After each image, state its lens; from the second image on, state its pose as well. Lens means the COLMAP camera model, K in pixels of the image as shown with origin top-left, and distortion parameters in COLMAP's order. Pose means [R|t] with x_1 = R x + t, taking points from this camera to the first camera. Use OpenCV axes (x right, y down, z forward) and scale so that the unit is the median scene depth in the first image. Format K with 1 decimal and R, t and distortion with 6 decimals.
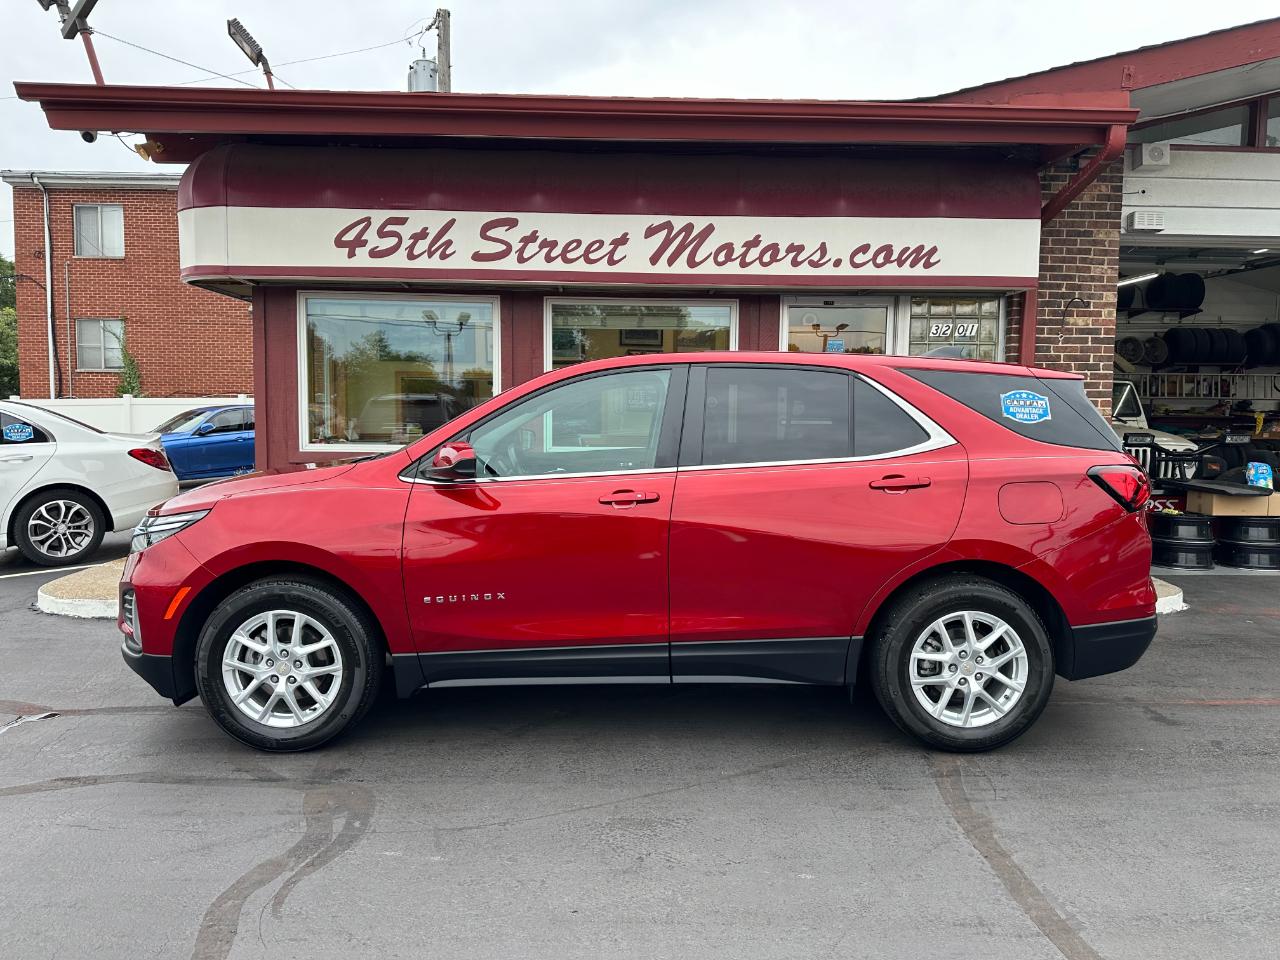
lens RADIAL K [[901.0, 0, 644.3], [0, 901.0, 463.4], [0, 0, 1]] dist [0.044218, -0.064779]
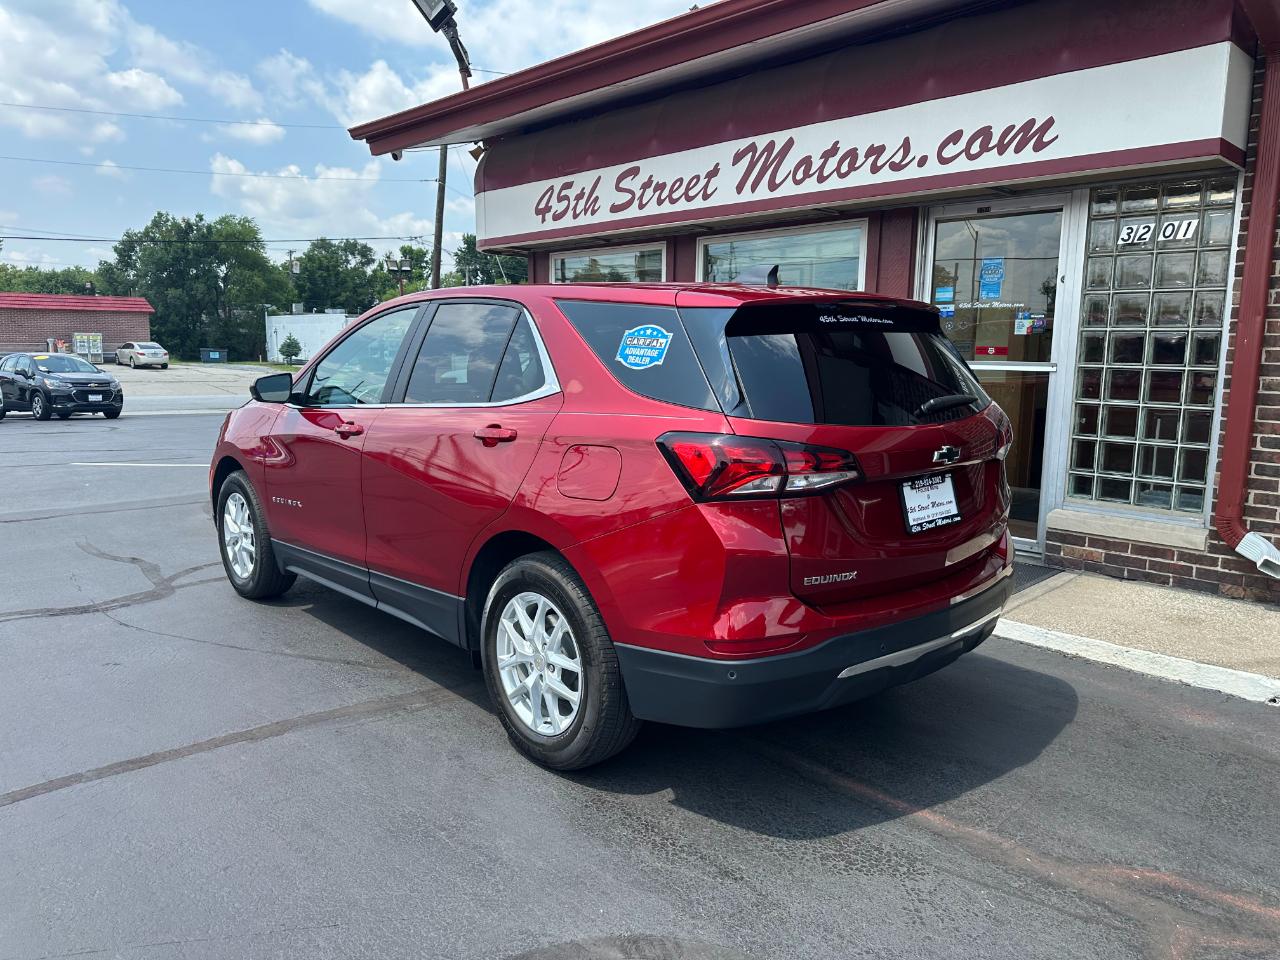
lens RADIAL K [[901.0, 0, 639.6], [0, 901.0, 479.4], [0, 0, 1]] dist [0.044218, -0.064779]
pose [[0.660026, 0.107628, -0.743493, 0.661000], [-0.047396, 0.993678, 0.101769, -0.016478], [0.749746, -0.031931, 0.660955, 0.289236]]
